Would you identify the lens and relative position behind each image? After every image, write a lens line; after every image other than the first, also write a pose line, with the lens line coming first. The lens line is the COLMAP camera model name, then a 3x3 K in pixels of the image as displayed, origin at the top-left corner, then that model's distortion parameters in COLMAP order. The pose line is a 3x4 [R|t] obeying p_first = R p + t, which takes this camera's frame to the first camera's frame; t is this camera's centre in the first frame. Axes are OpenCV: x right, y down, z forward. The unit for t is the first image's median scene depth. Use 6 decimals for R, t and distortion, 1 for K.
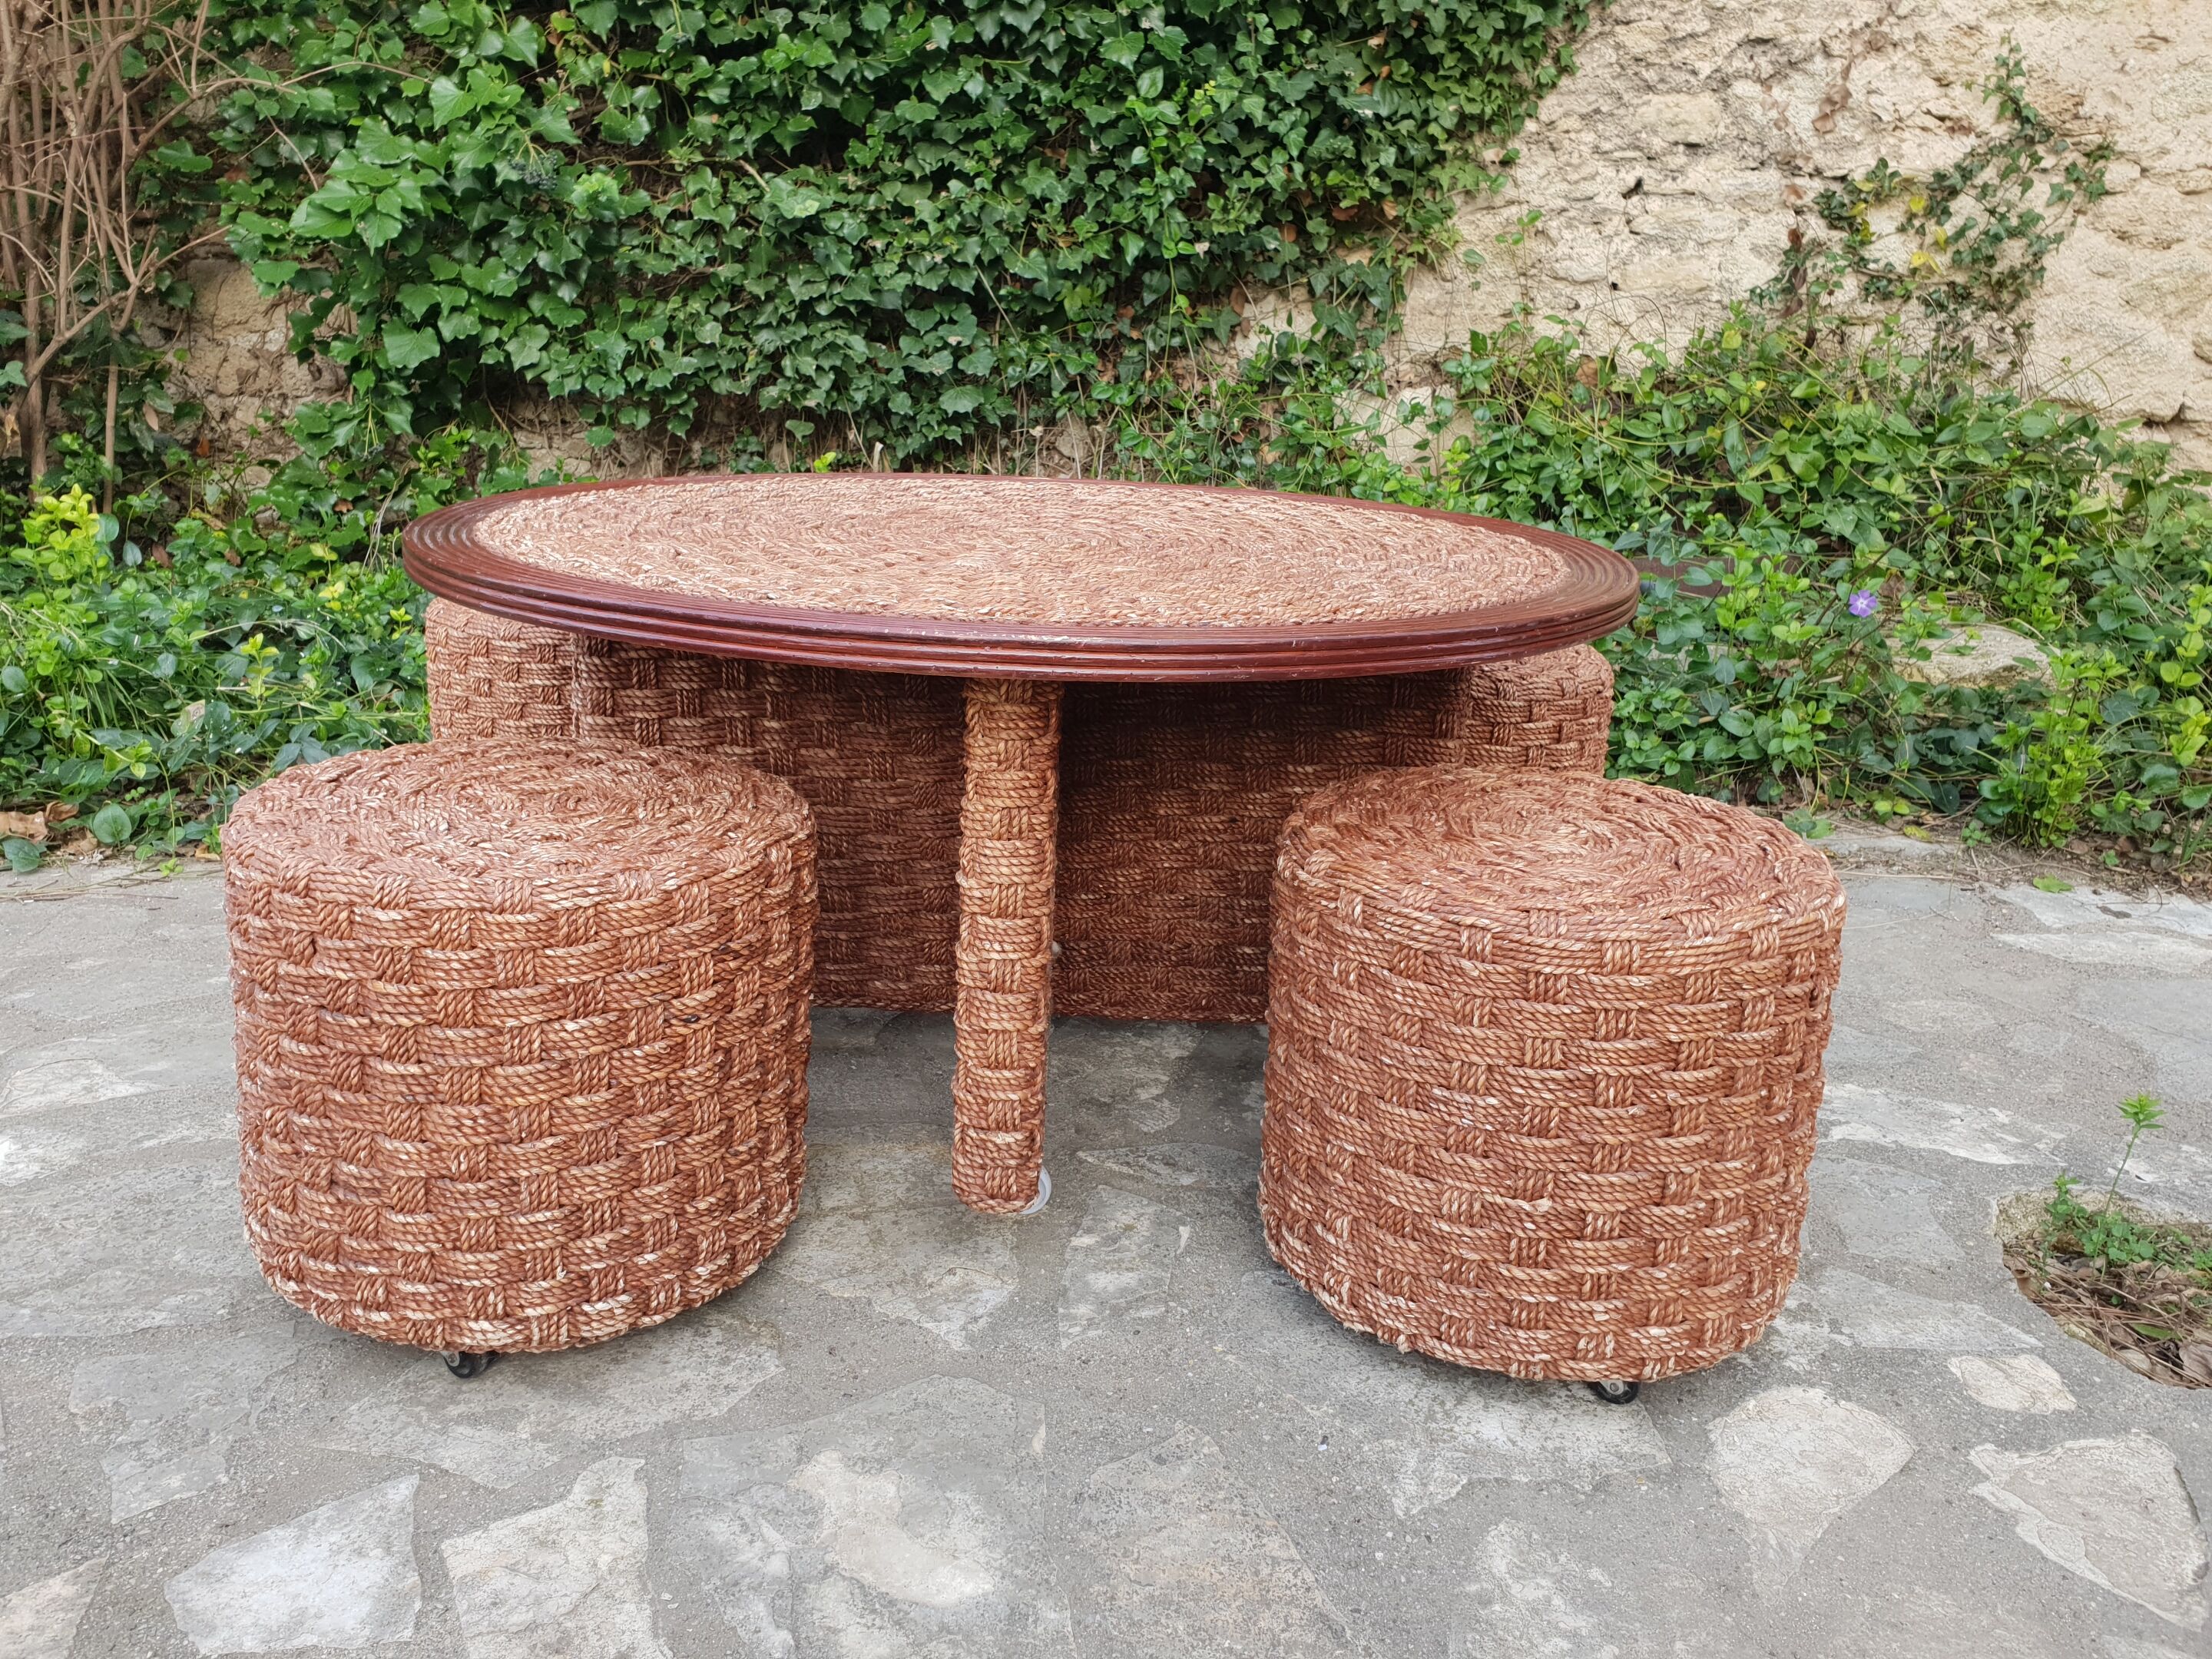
lens RADIAL K [[1759.2, 0, 1081.4], [0, 1759.2, 810.8], [0, 0, 1]] dist [0.009409, 0.032736]
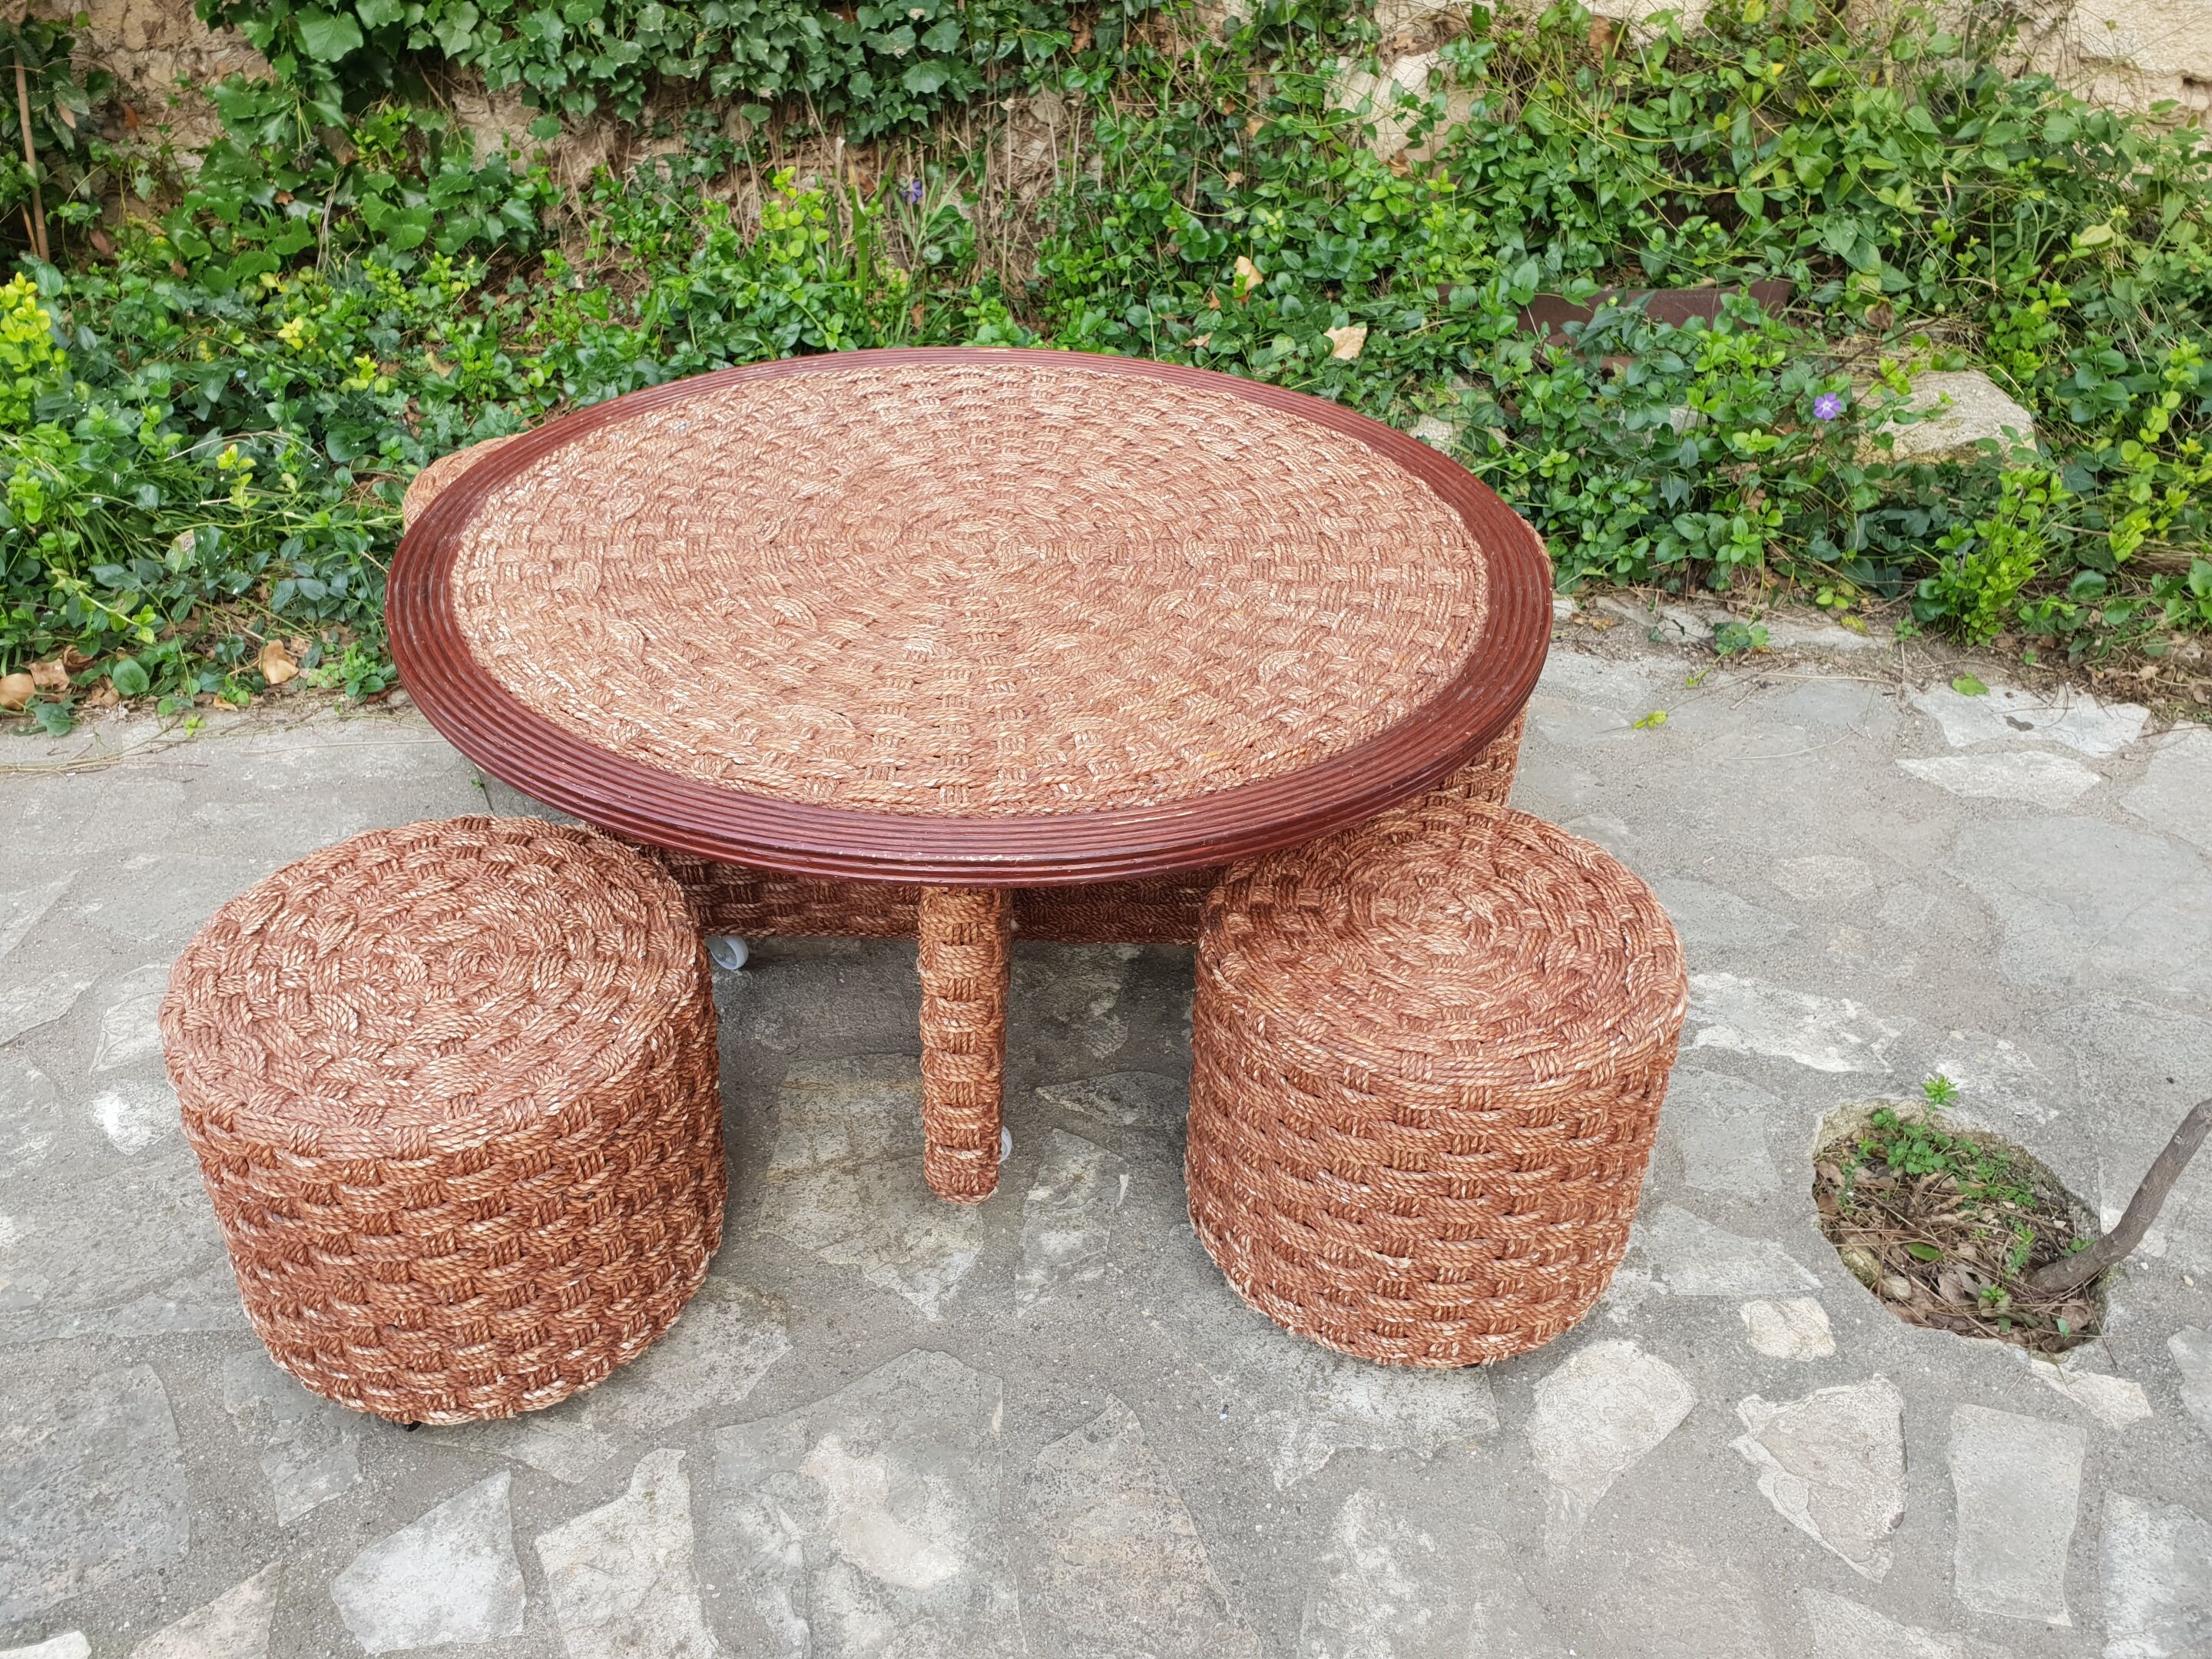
lens RADIAL K [[1751.2, 0, 1088.6], [0, 1751.2, 846.5], [0, 0, 1]] dist [0.022407, 0.016159]
pose [[0.999950, -0.009835, -0.002059, 0.017818], [0.009977, 0.947452, 0.319742, -0.160532], [-0.001194, -0.319746, 0.947503, -0.021647]]
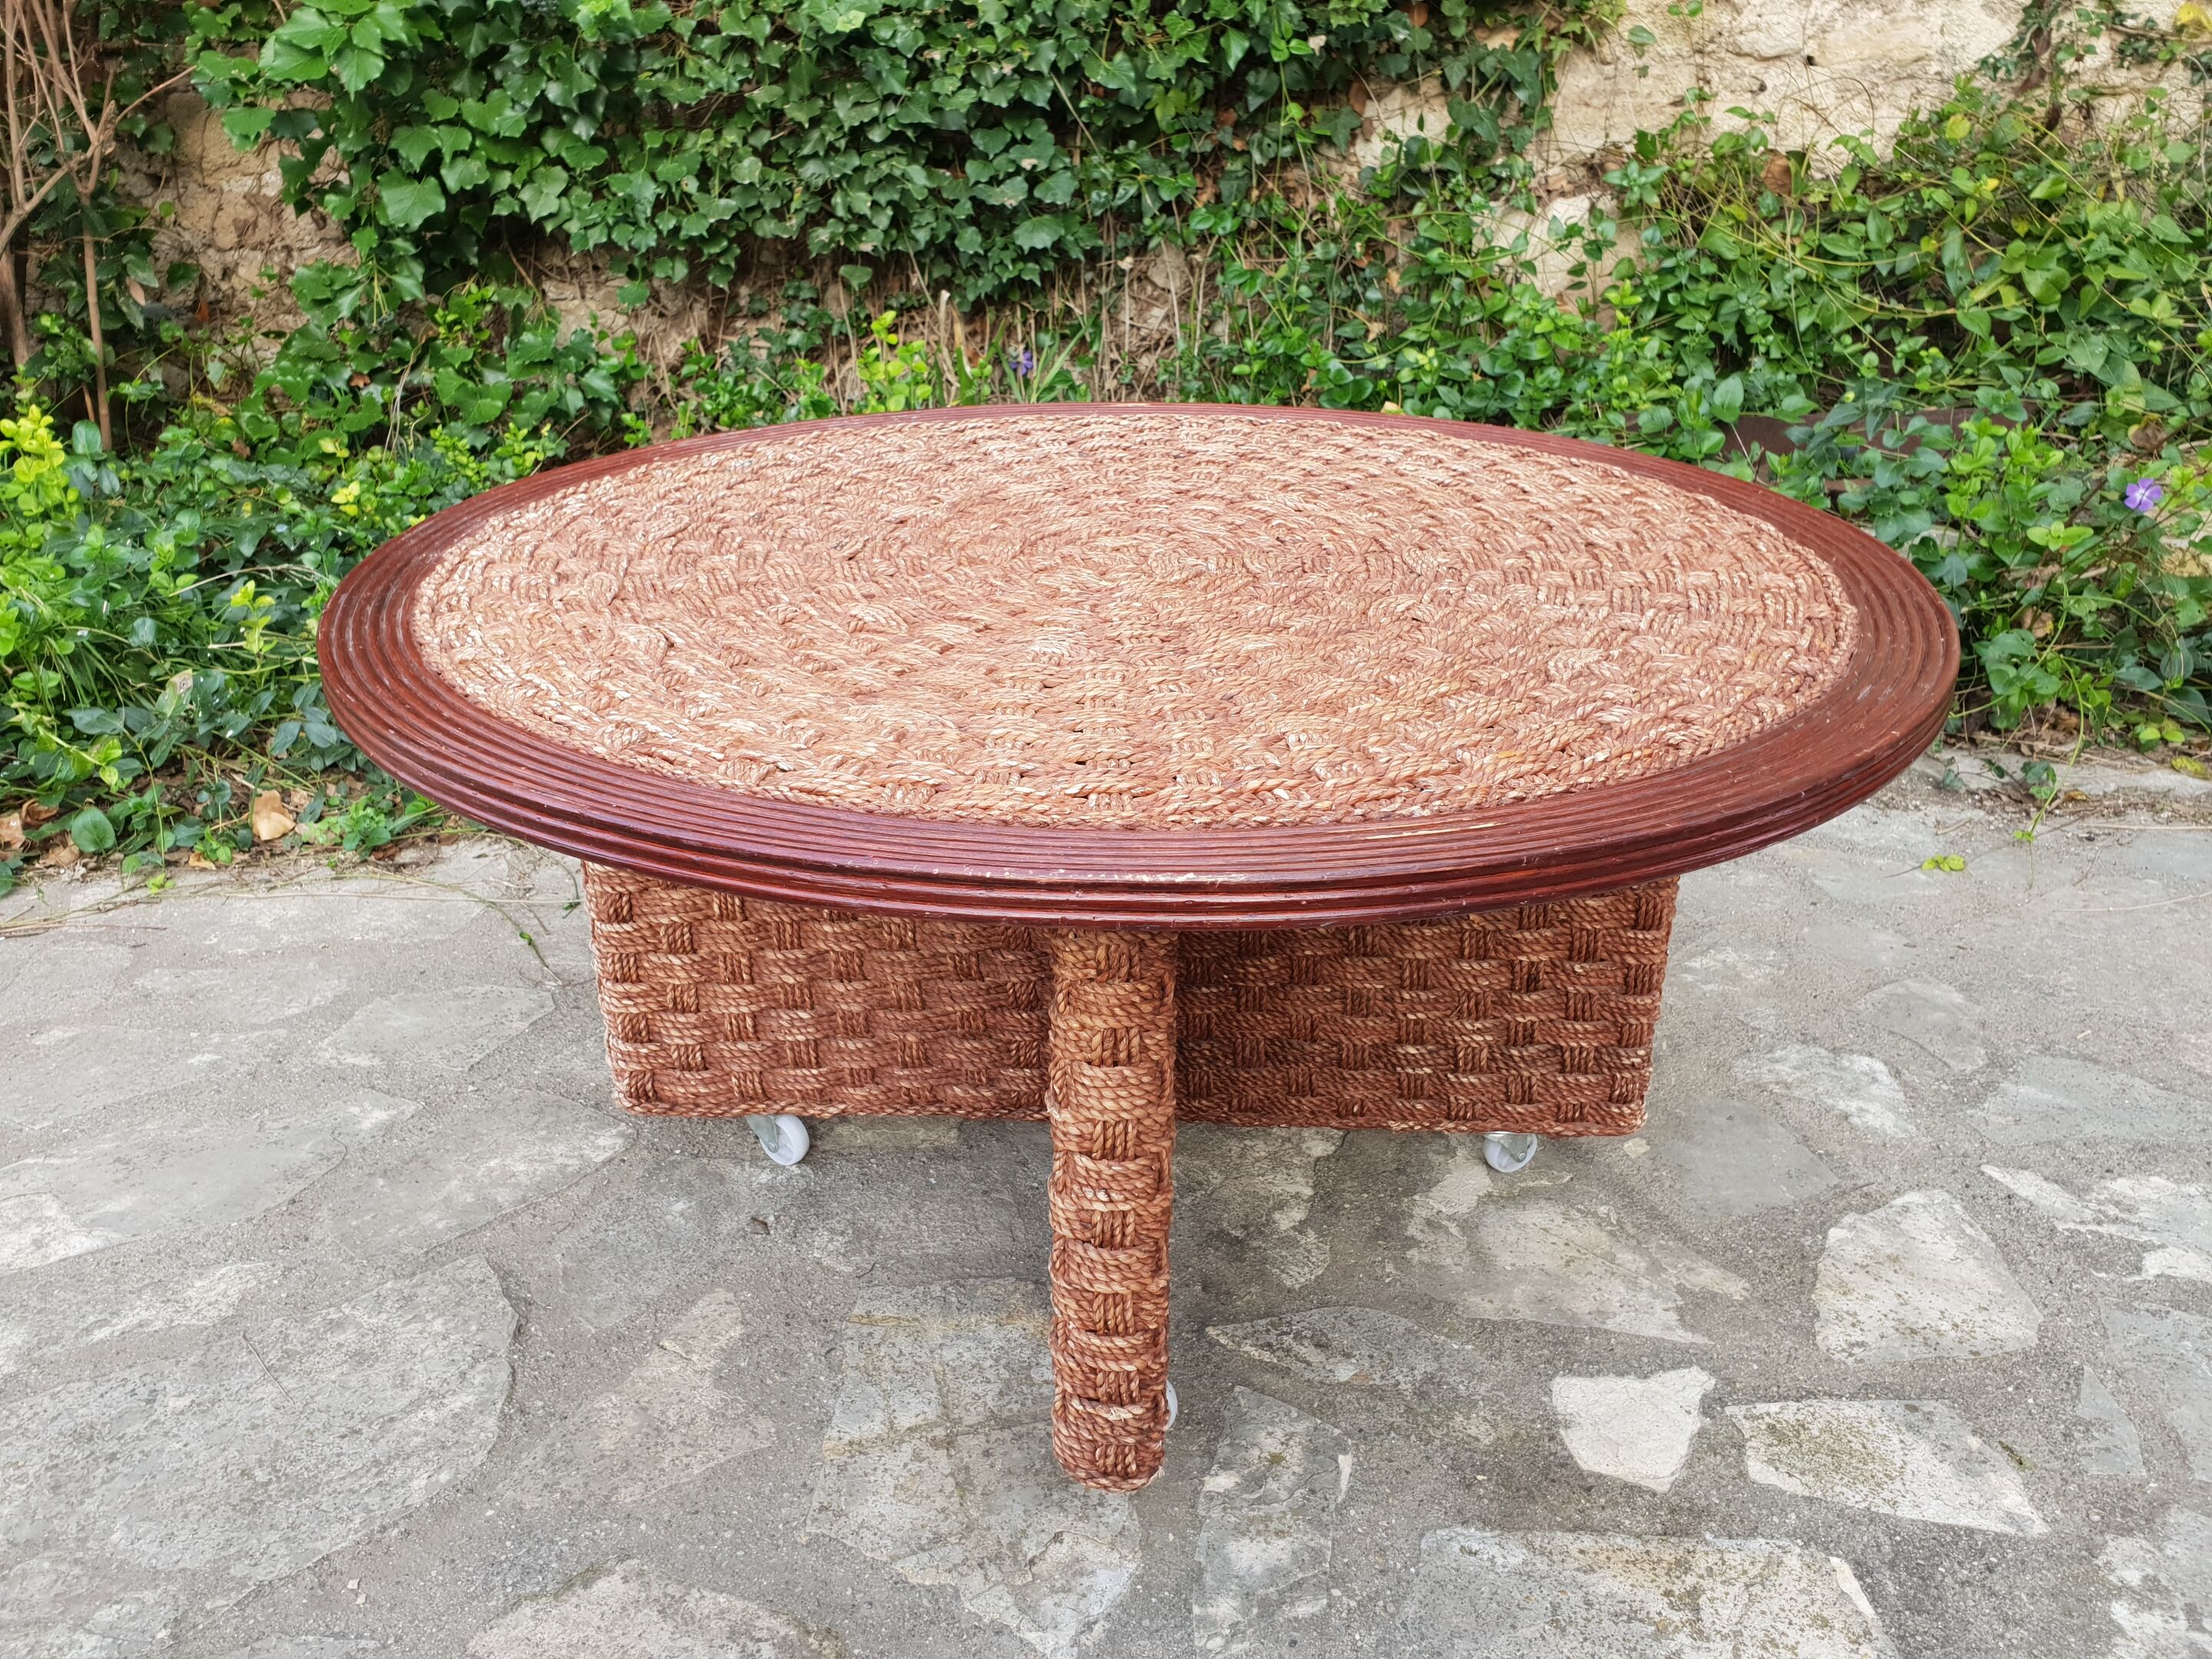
lens RADIAL K [[1761.0, 0, 1087.4], [0, 1761.0, 823.8], [0, 0, 1]] dist [-0.002378, 0.051247]
pose [[0.998395, -0.020011, -0.052975, -0.004679], [0.027426, 0.989315, 0.143194, -0.076470], [0.049543, -0.144417, 0.988276, 0.108973]]
